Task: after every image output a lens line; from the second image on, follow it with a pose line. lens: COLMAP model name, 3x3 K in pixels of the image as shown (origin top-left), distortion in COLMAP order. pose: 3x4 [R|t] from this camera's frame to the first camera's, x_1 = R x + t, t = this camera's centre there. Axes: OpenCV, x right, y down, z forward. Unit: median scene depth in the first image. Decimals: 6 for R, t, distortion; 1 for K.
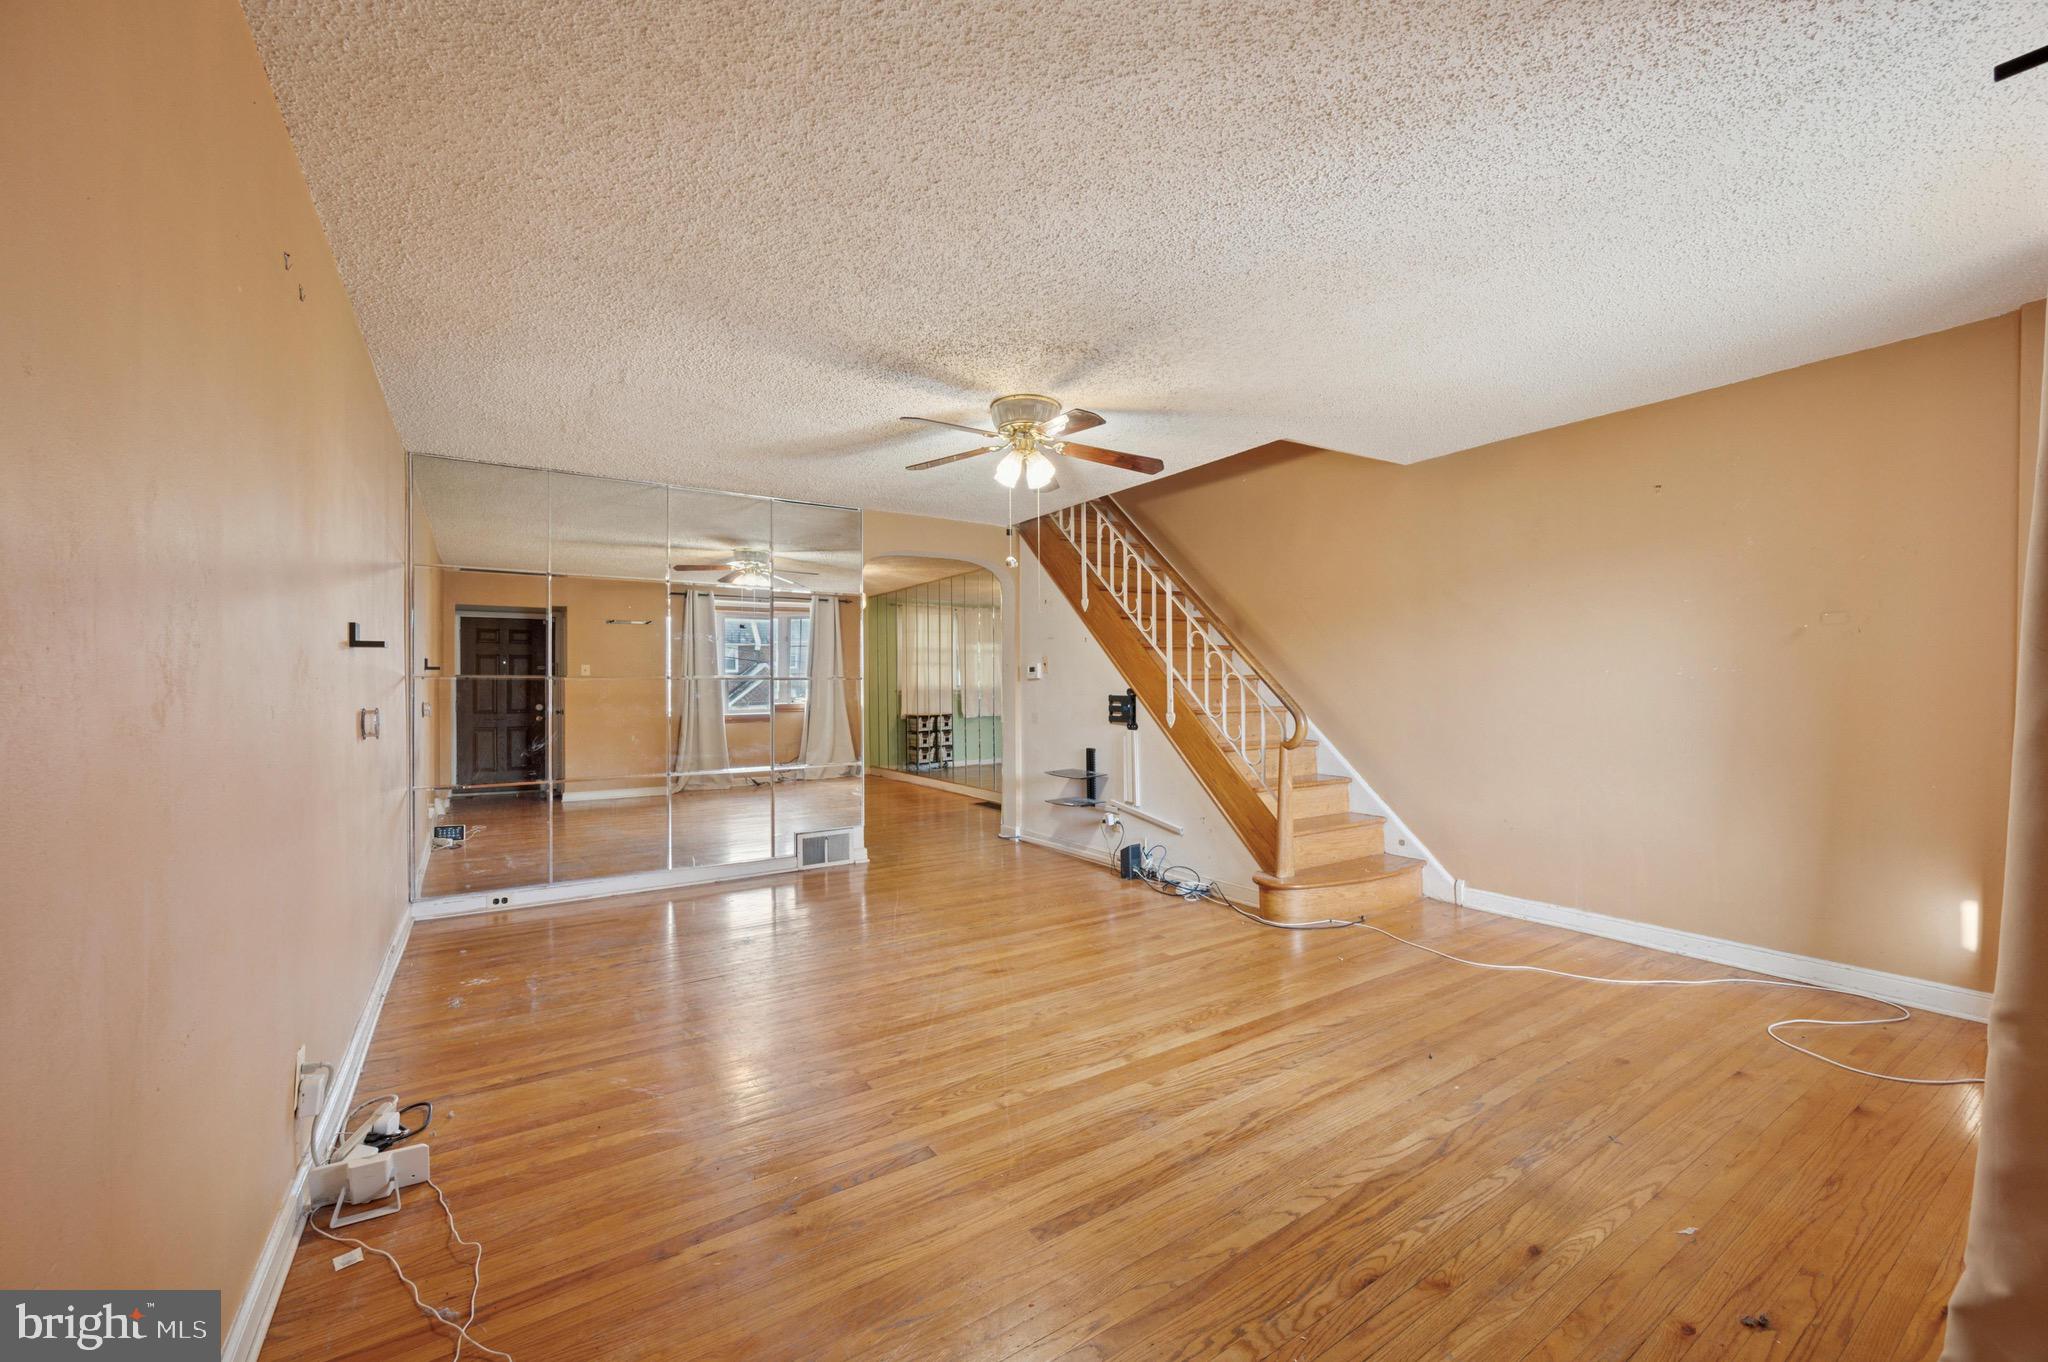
lens RADIAL K [[802.8, 0, 1024.0], [0, 802.8, 681.0], [0, 0, 1]] dist [0.014888, 0.000218]
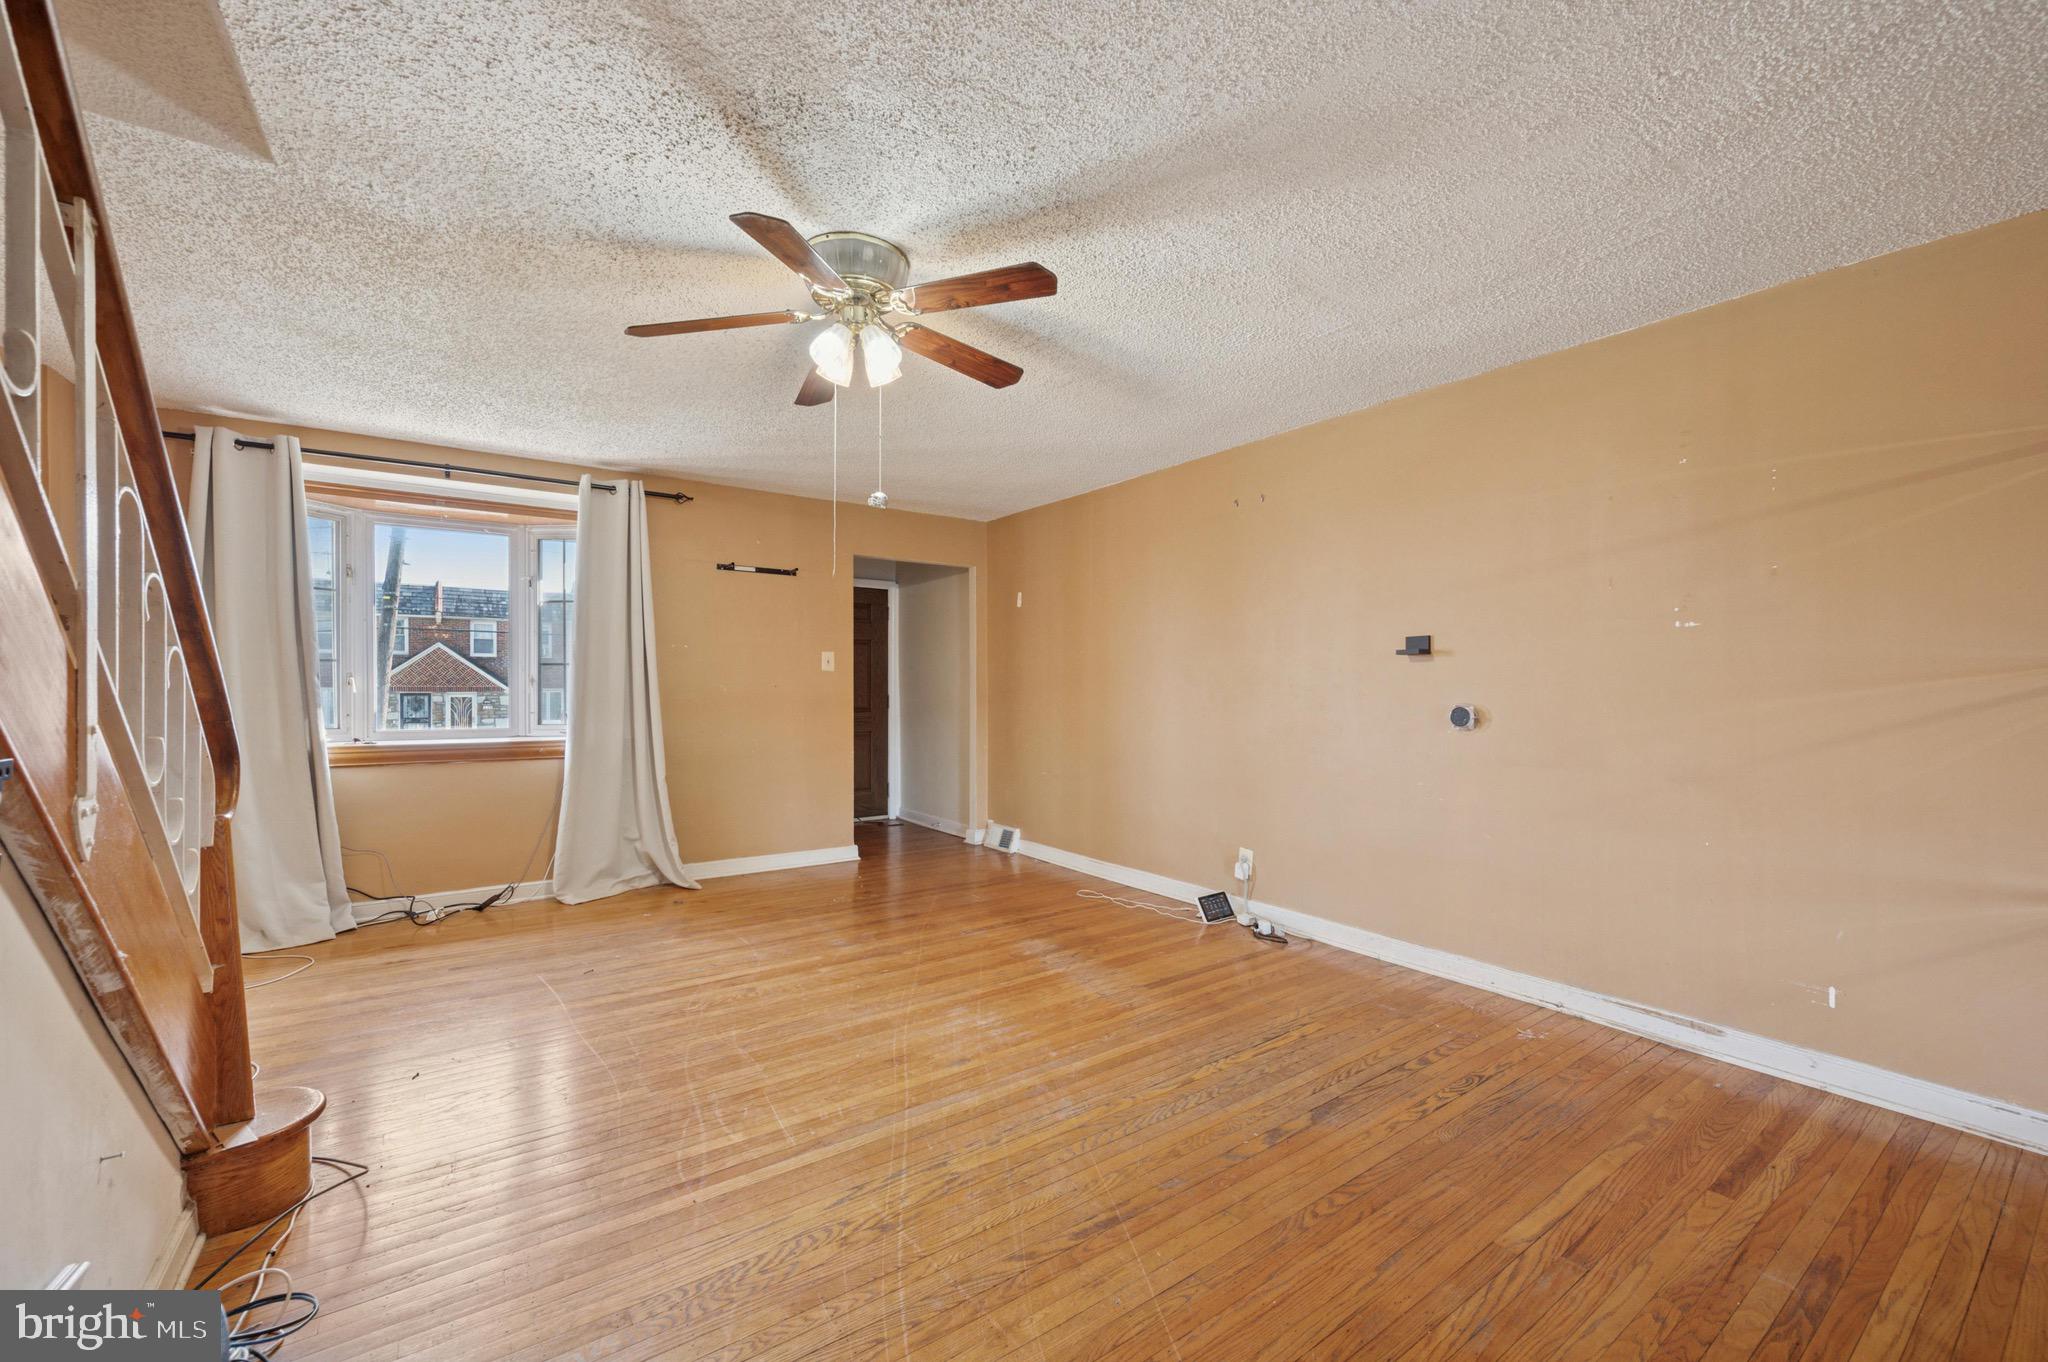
lens RADIAL K [[802.8, 0, 1024.0], [0, 802.8, 681.0], [0, 0, 1]] dist [0.014888, 0.000218]
pose [[-0.999639, 0.004547, -0.026474, -0.153032], [0.004228, 0.999918, 0.012118, -0.015120], [0.026527, 0.012001, -0.999576, 2.164715]]
